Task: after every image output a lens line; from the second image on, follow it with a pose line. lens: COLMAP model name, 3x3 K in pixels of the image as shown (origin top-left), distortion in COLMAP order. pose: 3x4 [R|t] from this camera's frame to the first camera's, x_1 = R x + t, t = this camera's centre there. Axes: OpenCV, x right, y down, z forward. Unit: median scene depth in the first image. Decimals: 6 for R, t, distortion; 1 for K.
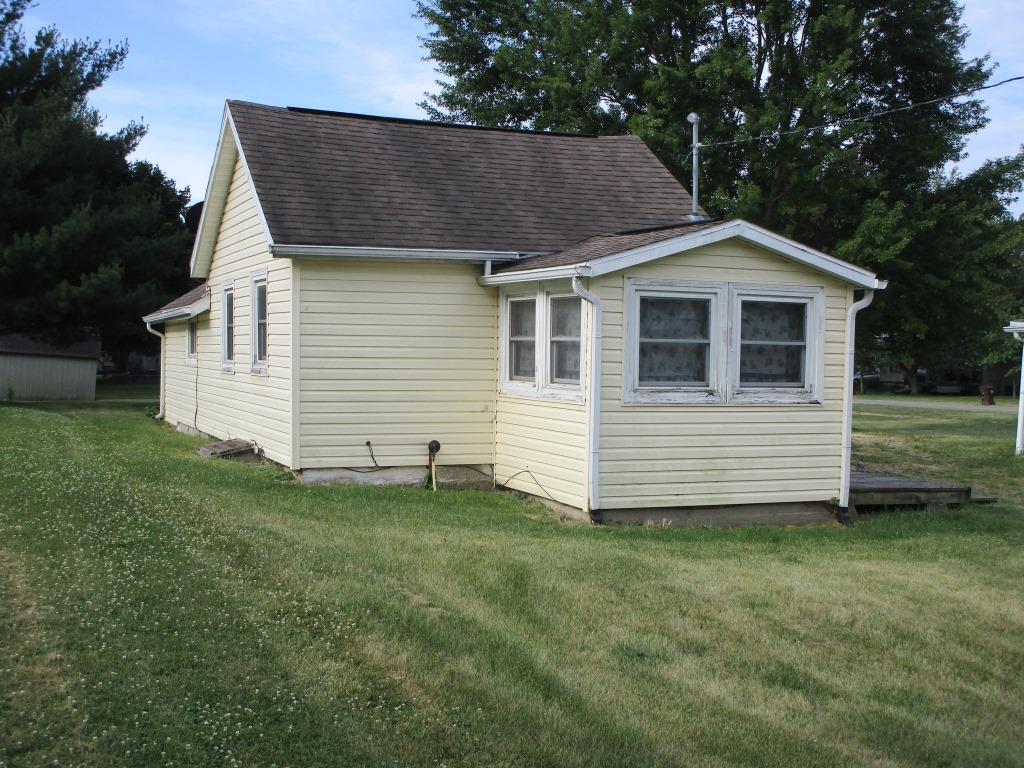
lens RADIAL K [[1248.6, 0, 512.6], [0, 1248.6, 381.6], [0, 0, 1]] dist [-0.084861, 0.000000]
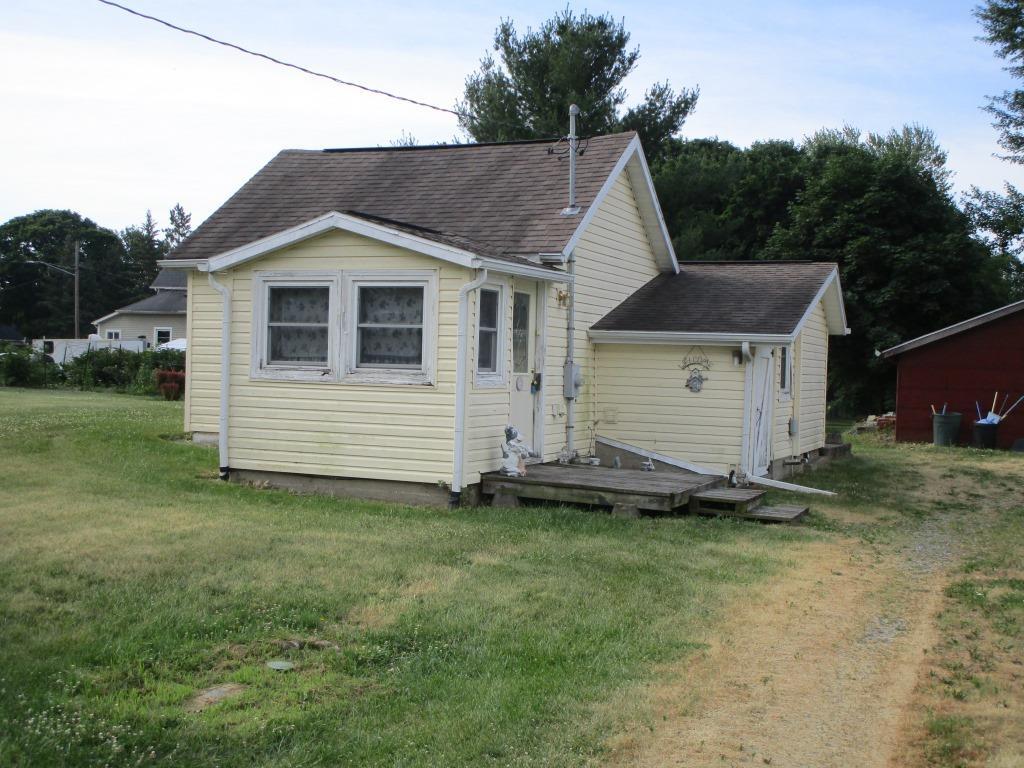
lens RADIAL K [[1248.6, 0, 510.6], [0, 1248.6, 382.5], [0, 0, 1]] dist [-0.084861, 0.000000]
pose [[0.694786, 0.011820, -0.719119, 1.041003], [-0.035934, 0.999187, -0.018295, 0.032107], [0.718318, 0.038552, 0.694646, 0.352366]]
